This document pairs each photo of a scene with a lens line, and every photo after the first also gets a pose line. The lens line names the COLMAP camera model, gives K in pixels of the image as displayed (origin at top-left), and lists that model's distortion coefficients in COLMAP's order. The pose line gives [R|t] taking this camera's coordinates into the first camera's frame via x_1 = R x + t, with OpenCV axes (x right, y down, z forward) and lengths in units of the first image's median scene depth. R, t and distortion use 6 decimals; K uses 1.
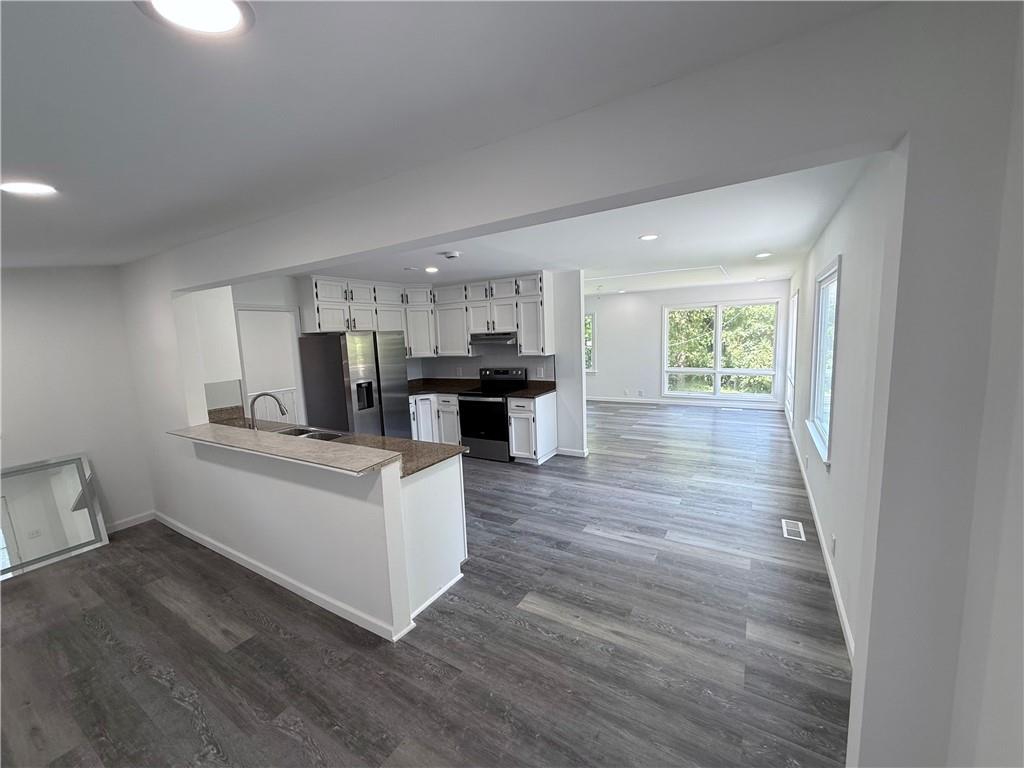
lens RADIAL K [[409.2, 0, 508.5], [0, 409.2, 385.3], [0, 0, 1]] dist [0.001044, 0.000294]
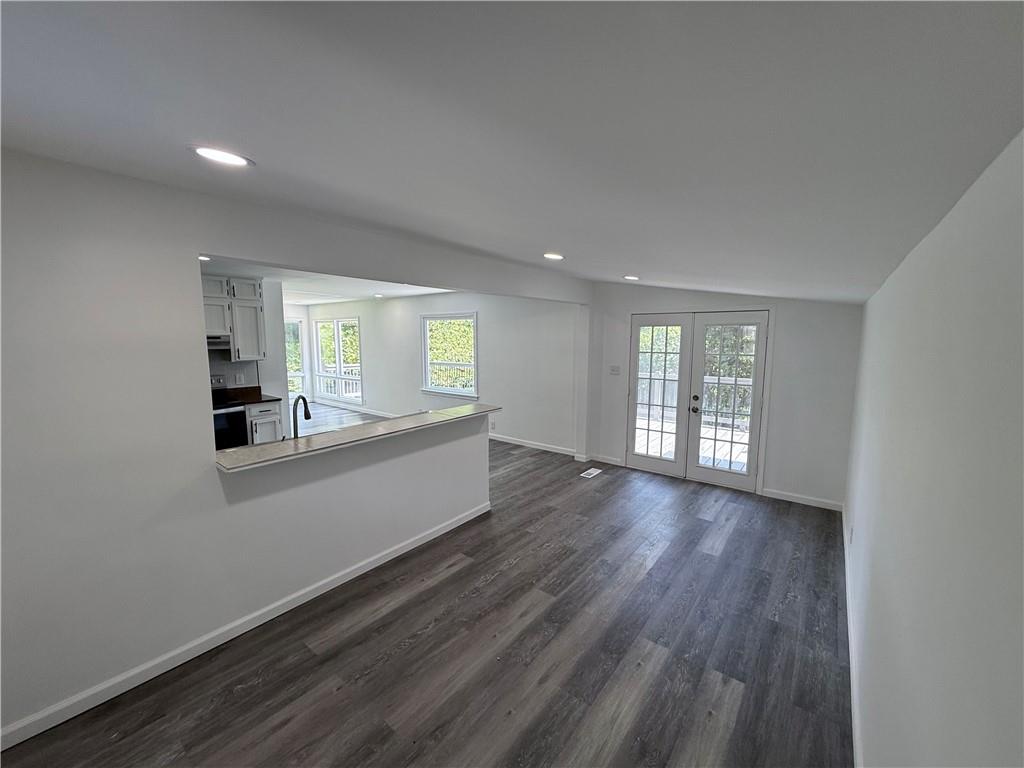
lens RADIAL K [[409.2, 0, 512.6], [0, 409.2, 386.9], [0, 0, 1]] dist [0.001044, 0.000294]
pose [[0.107882, -0.081025, 0.990856, -1.680931], [0.119156, 0.990542, 0.068026, -0.005093], [-0.986997, 0.110728, 0.116516, 0.542504]]
